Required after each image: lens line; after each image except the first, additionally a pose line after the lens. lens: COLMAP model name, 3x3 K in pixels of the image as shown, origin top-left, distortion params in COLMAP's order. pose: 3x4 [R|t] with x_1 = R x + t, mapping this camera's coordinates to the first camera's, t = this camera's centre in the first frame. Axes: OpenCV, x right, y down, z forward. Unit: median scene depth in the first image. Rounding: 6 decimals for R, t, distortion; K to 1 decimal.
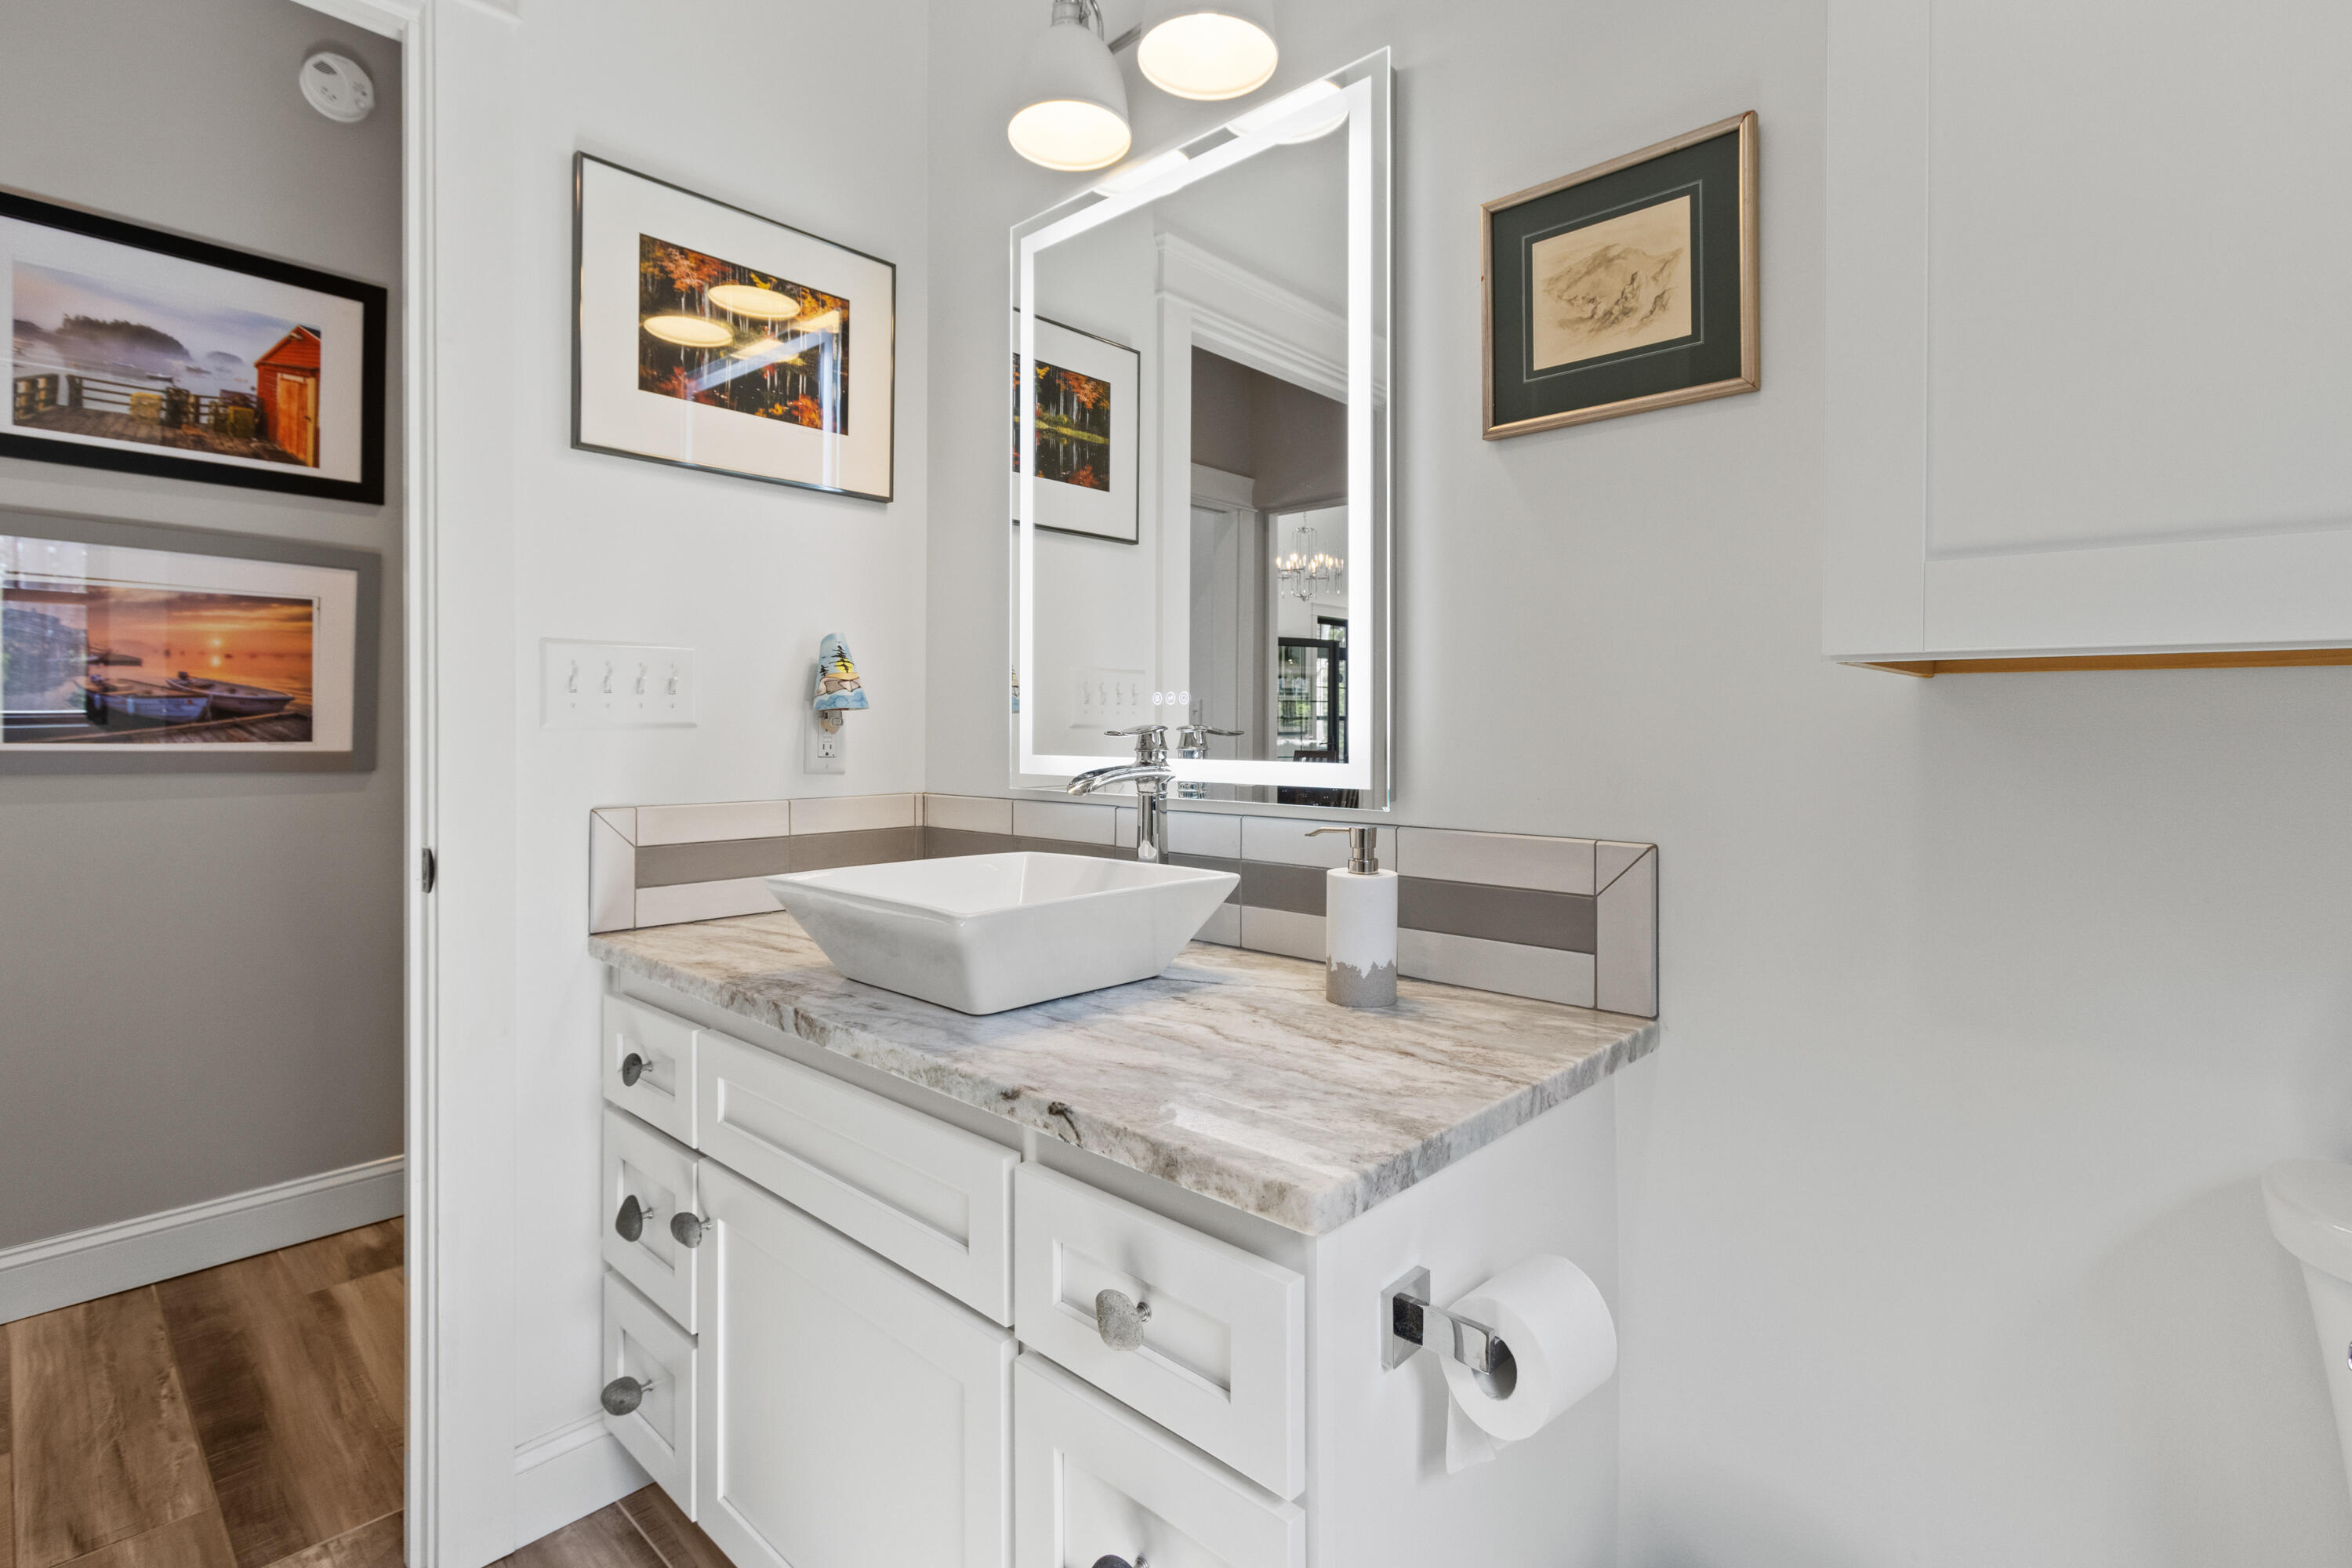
lens RADIAL K [[1105.0, 0, 1173.1], [0, 1105.0, 729.9], [0, 0, 1]] dist [0.000285, 0.000849]
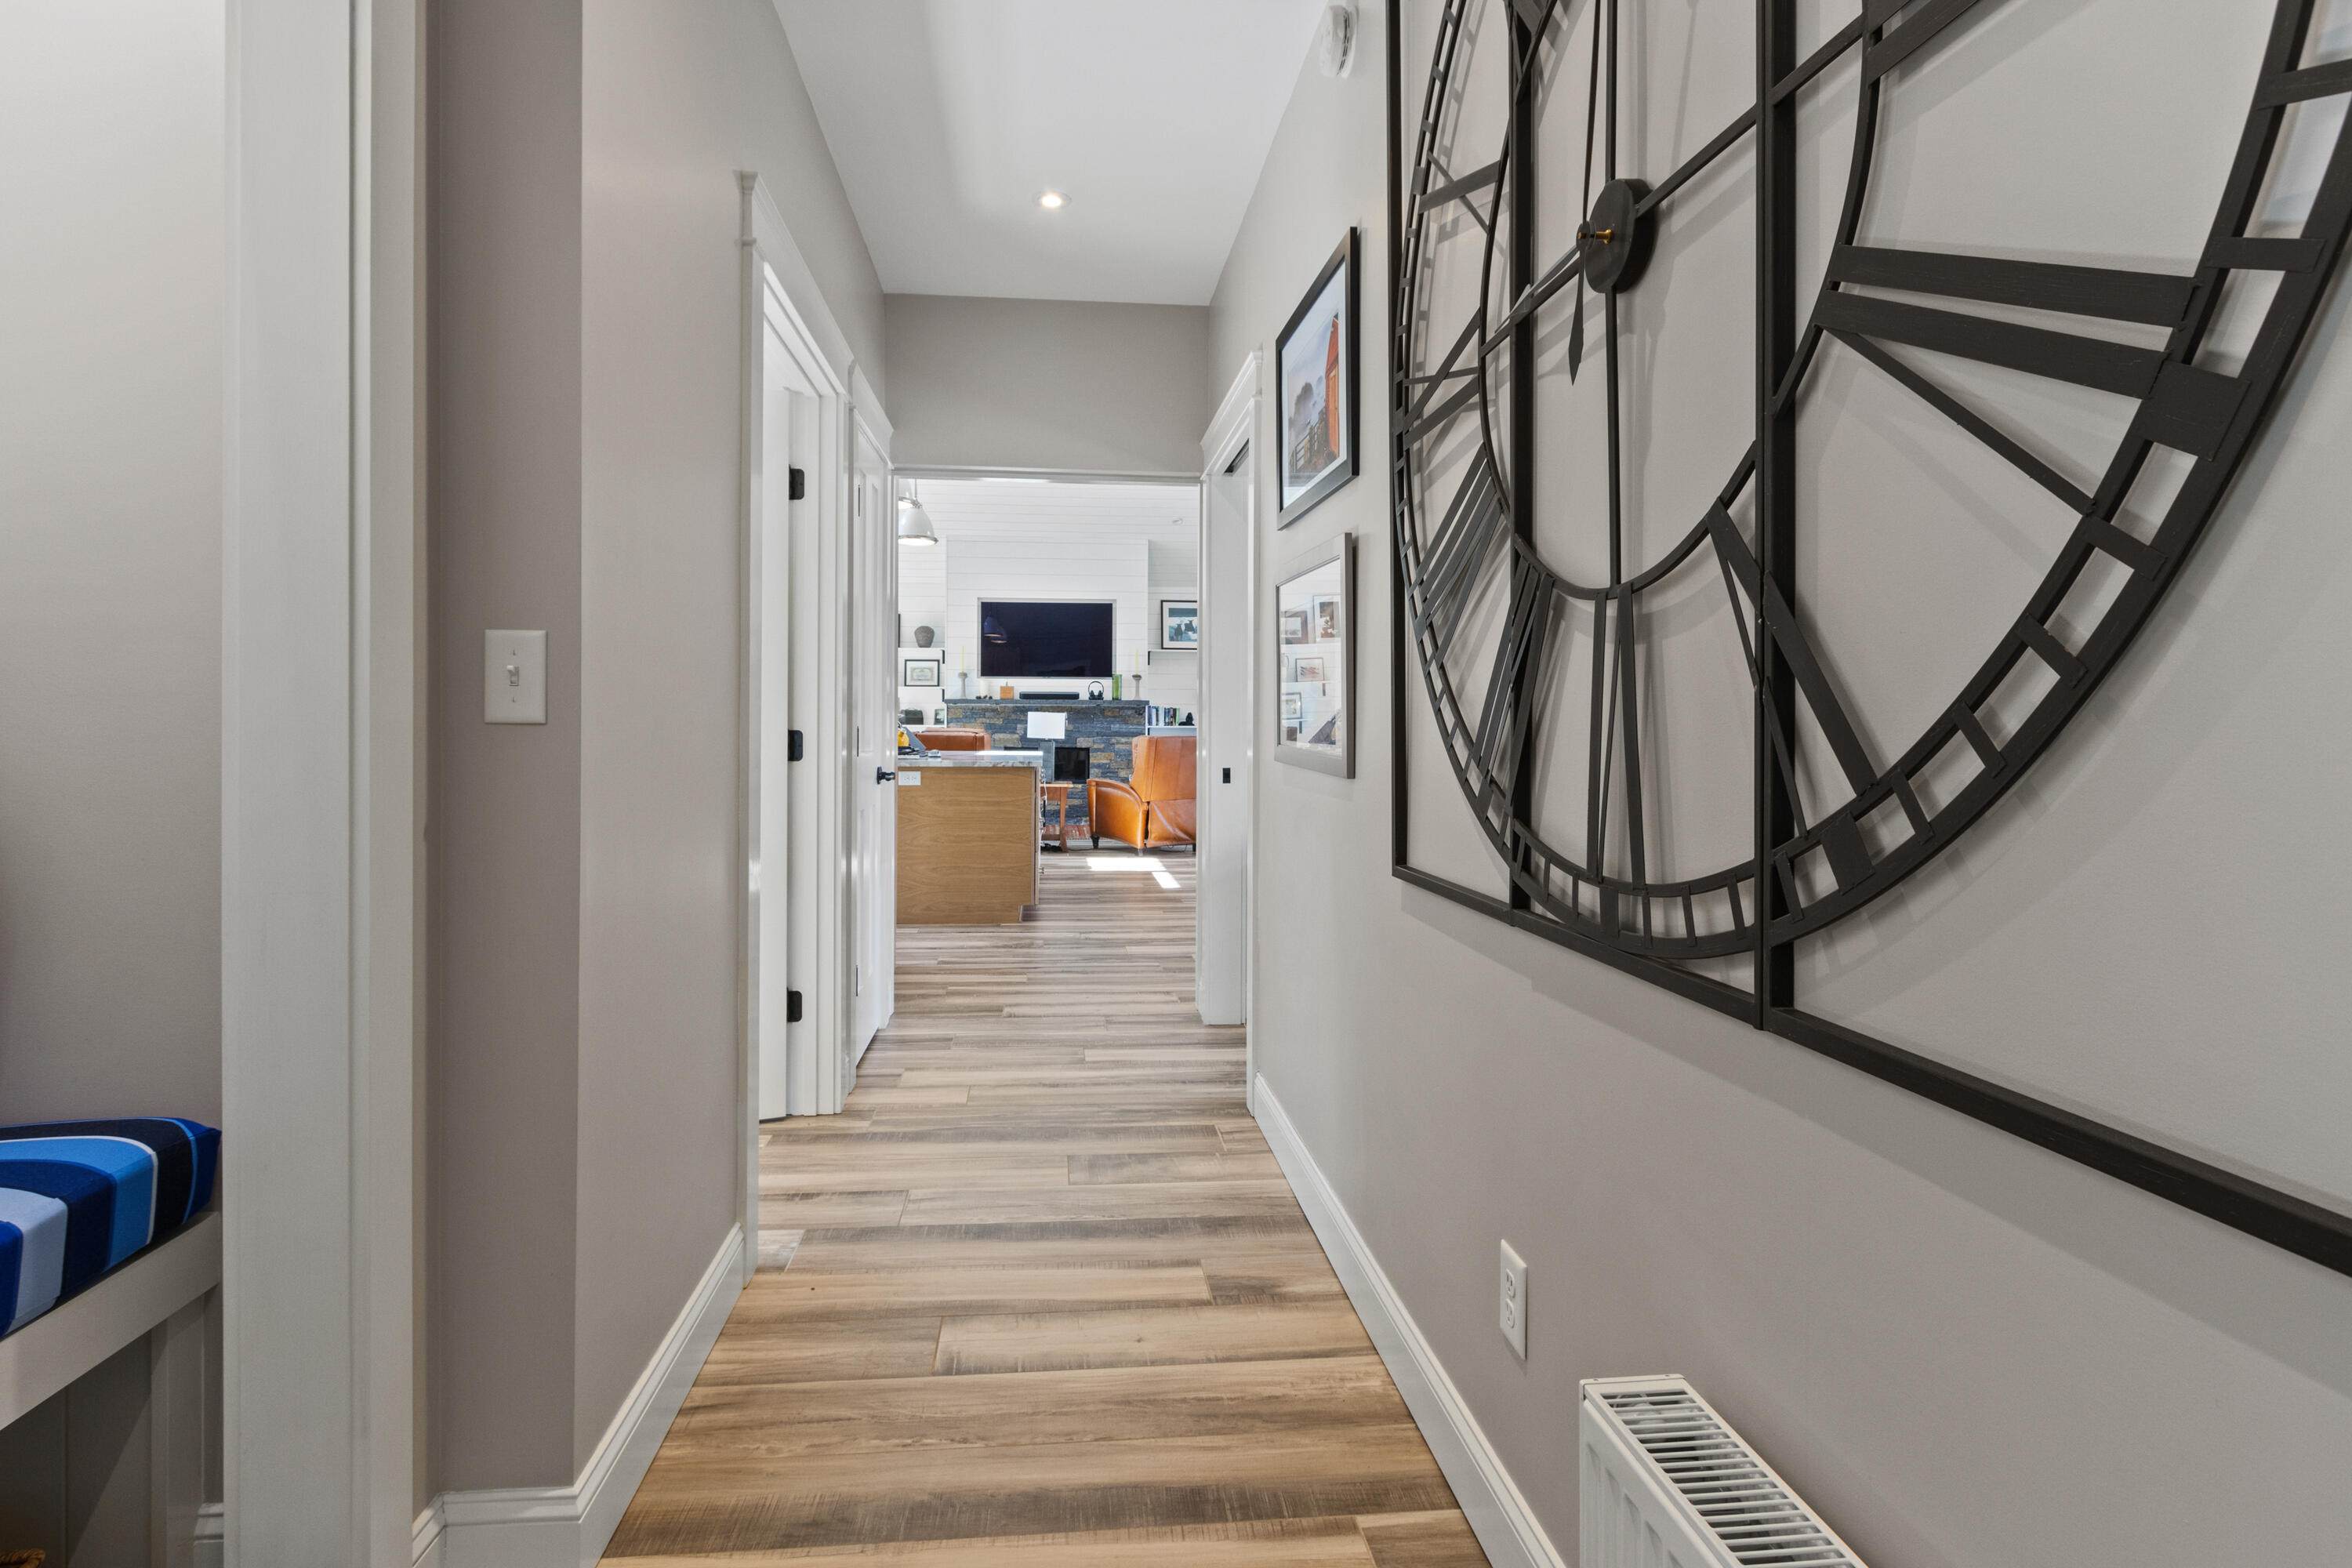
lens RADIAL K [[1129.5, 0, 1157.5], [0, 1129.5, 768.8], [0, 0, 1]] dist [-0.000287, -0.000184]
pose [[-0.662497, 0.023416, -0.748699, 0.057444], [-0.009183, 0.999182, 0.039376, -0.006399], [0.749009, 0.032961, -0.661740, 1.954970]]
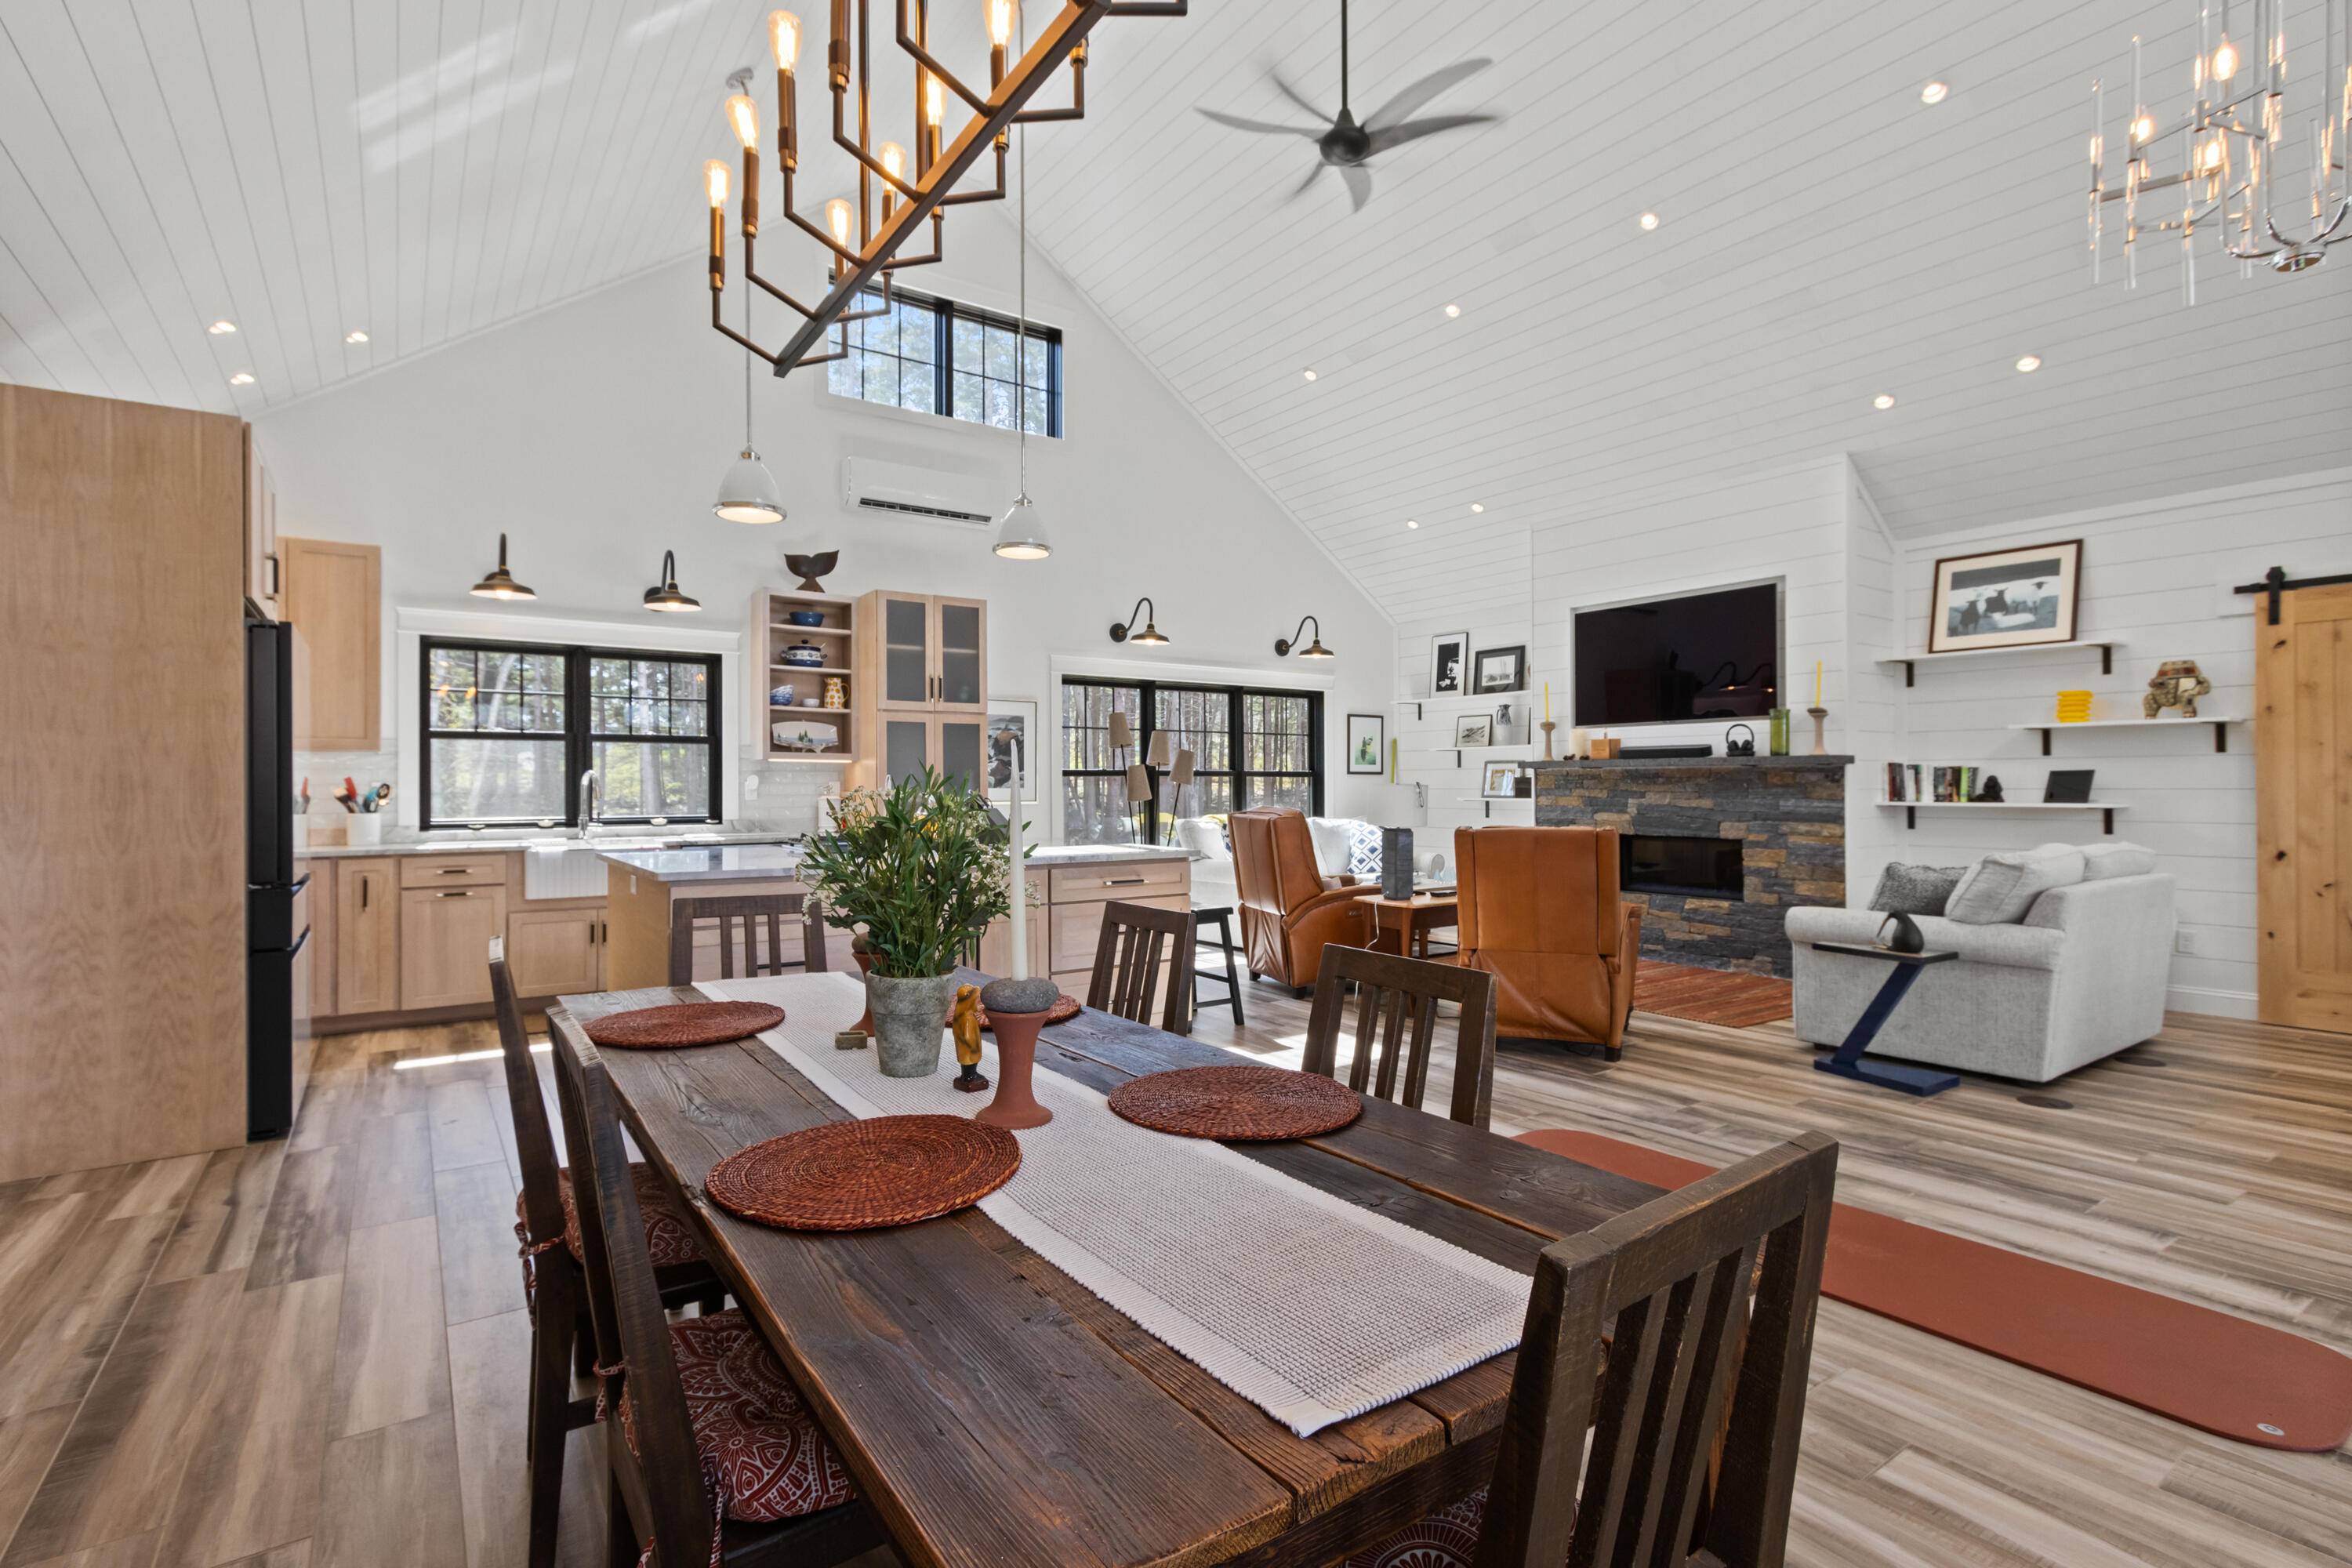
lens RADIAL K [[1101.9, 0, 1168.8], [0, 1101.9, 784.6], [0, 0, 1]] dist [0.000389, -0.000195]
pose [[-0.976011, -0.000276, 0.217719, -3.726272], [0.000586, 0.999992, 0.003895, -0.069366], [-0.217718, 0.003929, -0.976004, 1.289737]]
